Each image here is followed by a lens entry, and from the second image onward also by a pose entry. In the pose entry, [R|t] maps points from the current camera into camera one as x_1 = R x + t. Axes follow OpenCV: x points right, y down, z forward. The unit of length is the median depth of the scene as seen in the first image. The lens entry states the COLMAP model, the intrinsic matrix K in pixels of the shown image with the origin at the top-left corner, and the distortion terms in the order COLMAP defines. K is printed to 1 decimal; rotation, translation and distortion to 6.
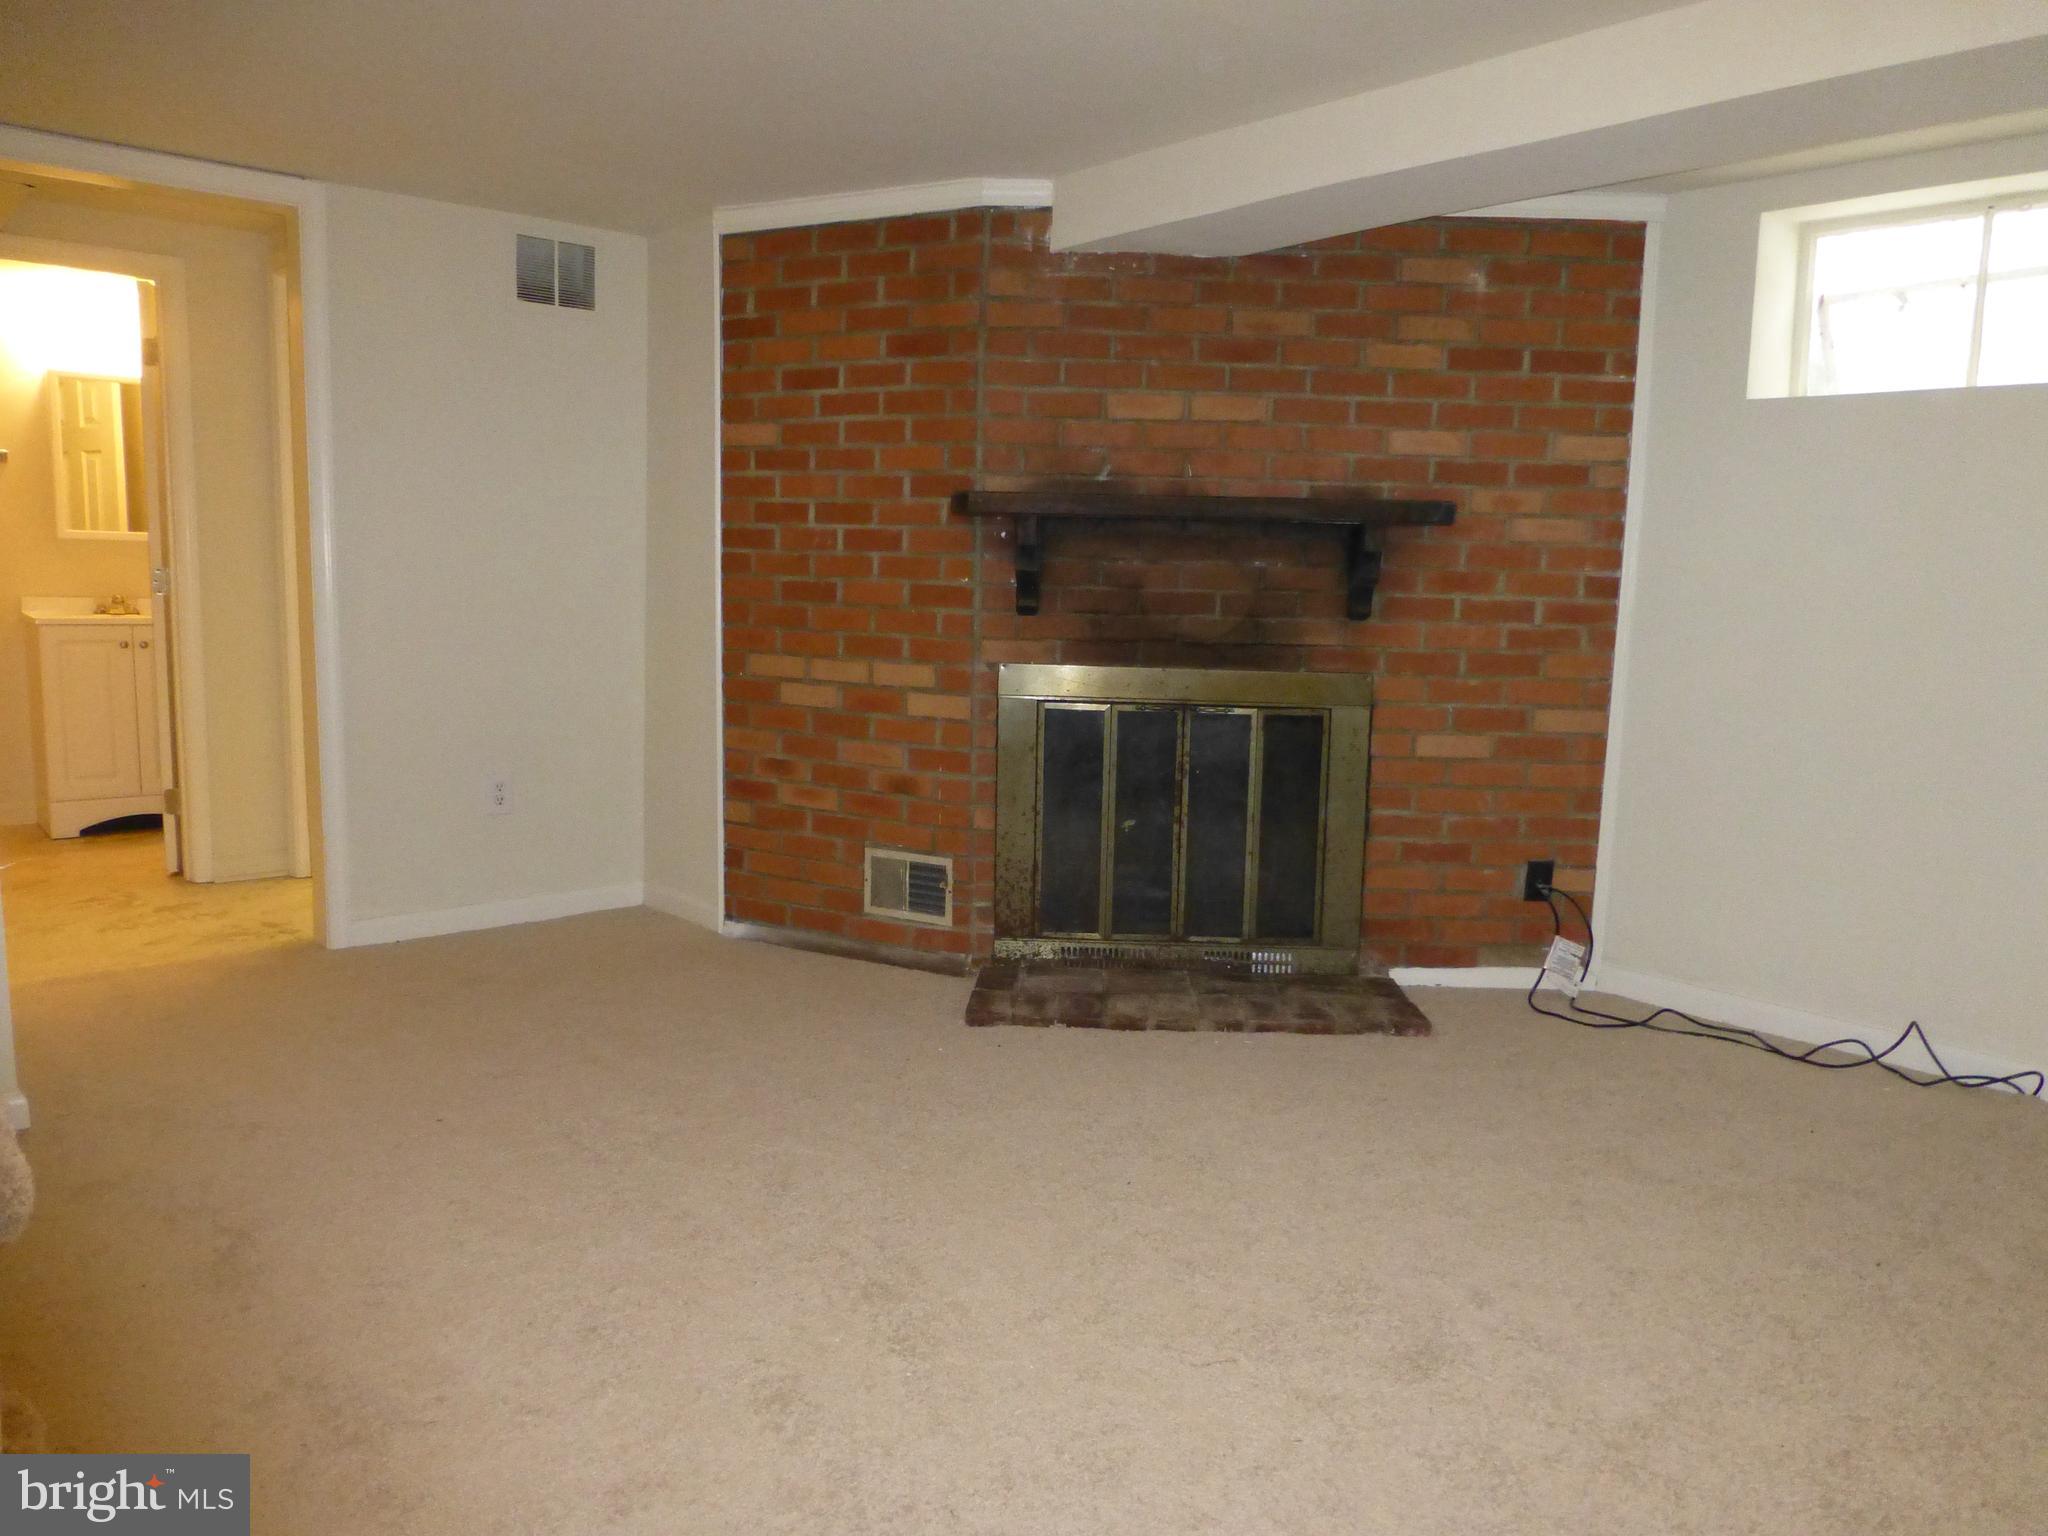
lens RADIAL K [[1468.7, 0, 1030.7], [0, 1468.7, 767.2], [0, 0, 1]] dist [-0.029072, -0.009012]
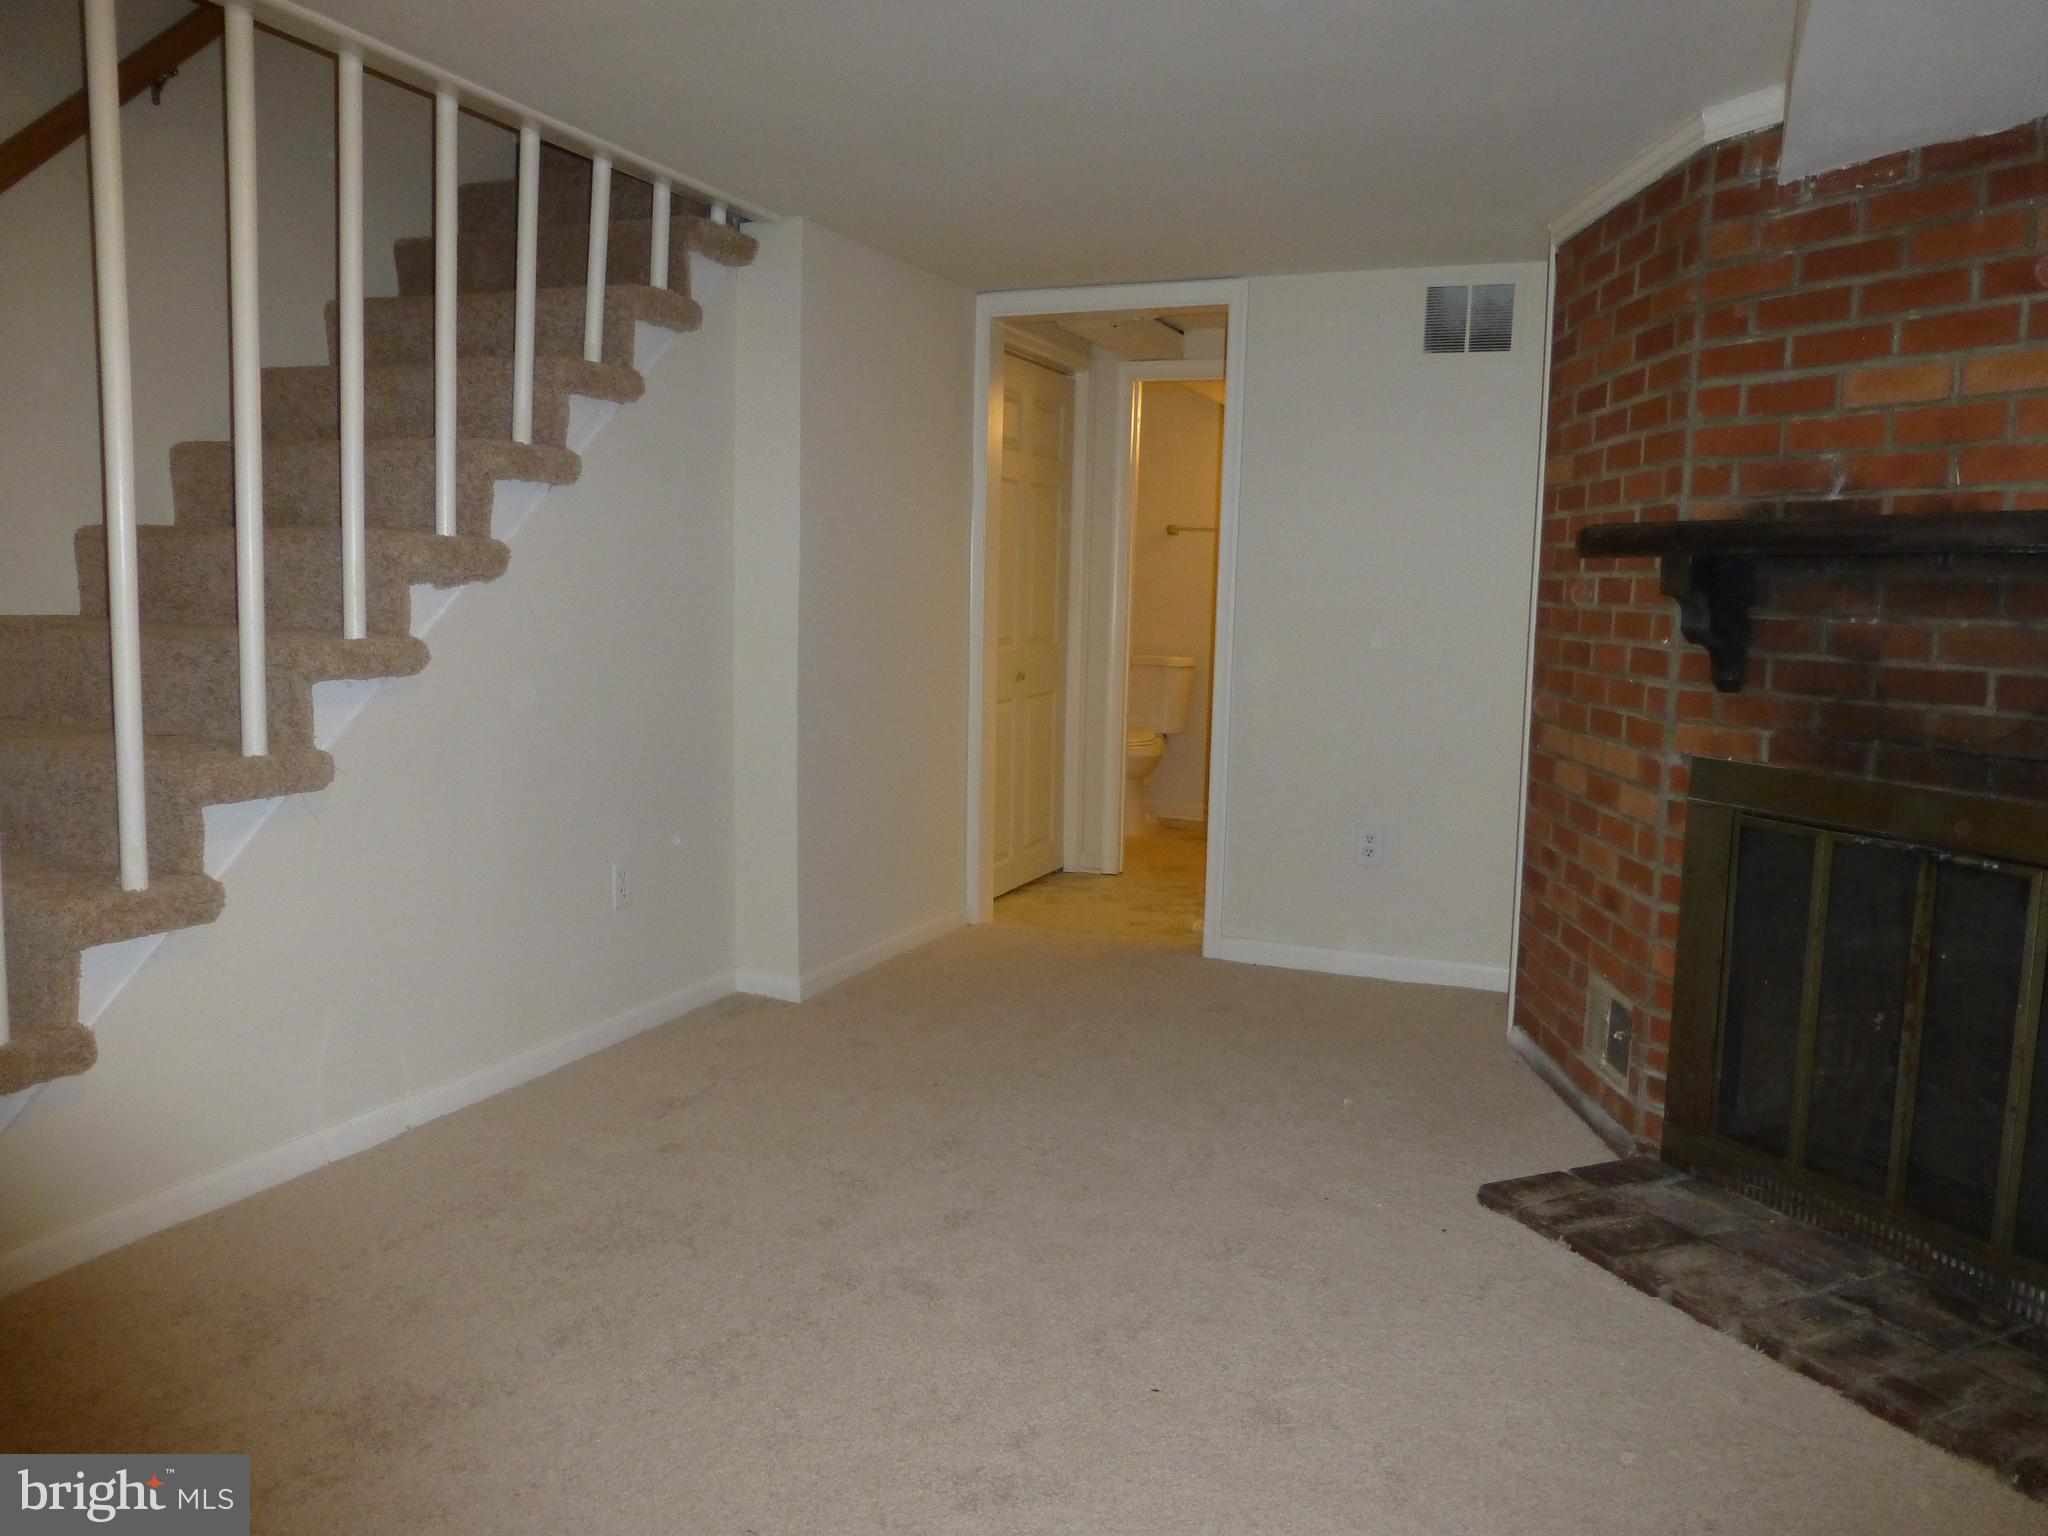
lens RADIAL K [[1468.7, 0, 1030.7], [0, 1468.7, 767.2], [0, 0, 1]] dist [-0.029072, -0.009012]
pose [[0.458171, 0.096541, -0.883606, 0.484931], [-0.137471, 0.989820, 0.036863, -0.046969], [0.878169, 0.104581, 0.466778, 0.374110]]
